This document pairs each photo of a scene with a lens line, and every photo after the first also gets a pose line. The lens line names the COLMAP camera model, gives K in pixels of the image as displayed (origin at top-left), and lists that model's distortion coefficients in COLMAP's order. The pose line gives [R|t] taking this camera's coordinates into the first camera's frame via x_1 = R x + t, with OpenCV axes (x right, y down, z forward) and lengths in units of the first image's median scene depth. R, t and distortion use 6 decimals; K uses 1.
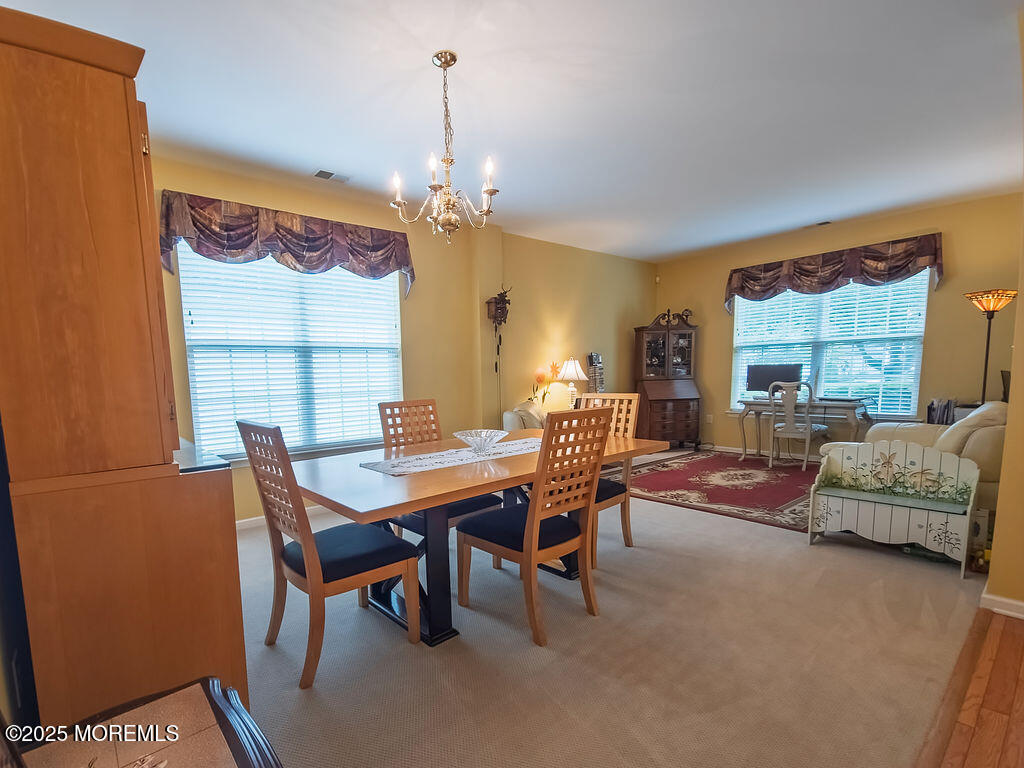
lens RADIAL K [[480.8, 0, 438.0], [0, 480.8, 432.0], [0, 0, 1]] dist [-0.000253, -0.001609]
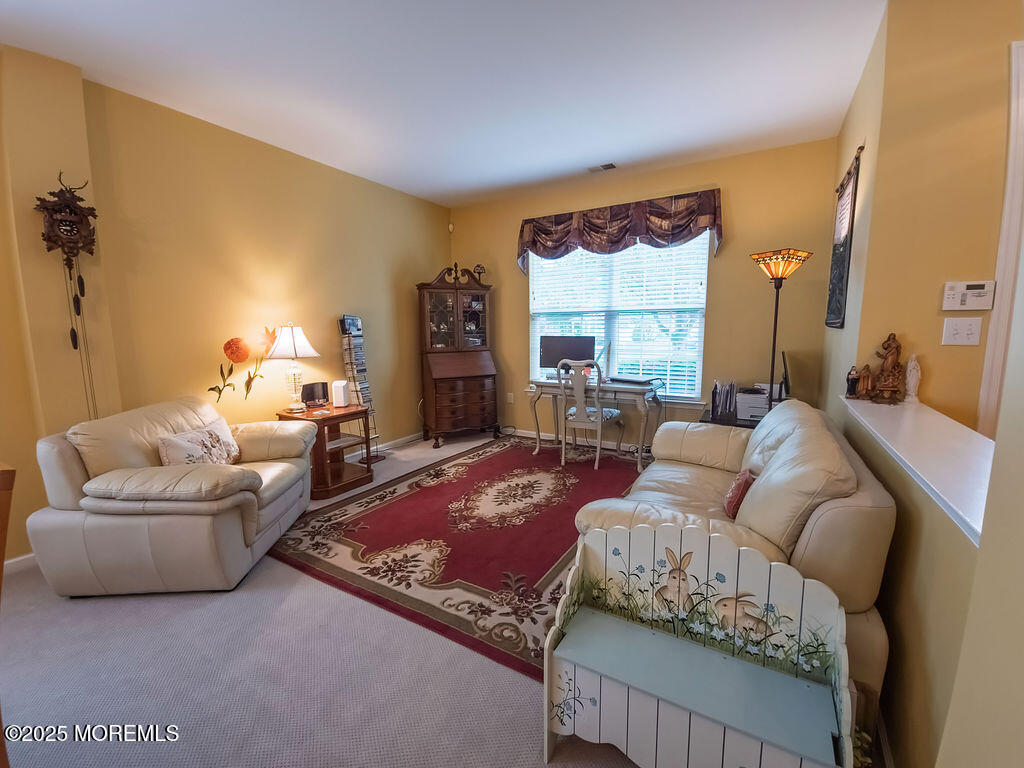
lens RADIAL K [[431.7, 0, 512.0], [0, 431.7, 384.0], [0, 0, 1]] dist [-0.001872, -0.000549]
pose [[0.924449, -0.030047, 0.380120, 0.348661], [0.028701, 0.999546, 0.009211, -0.072191], [-0.380224, 0.002395, 0.924891, 0.370788]]
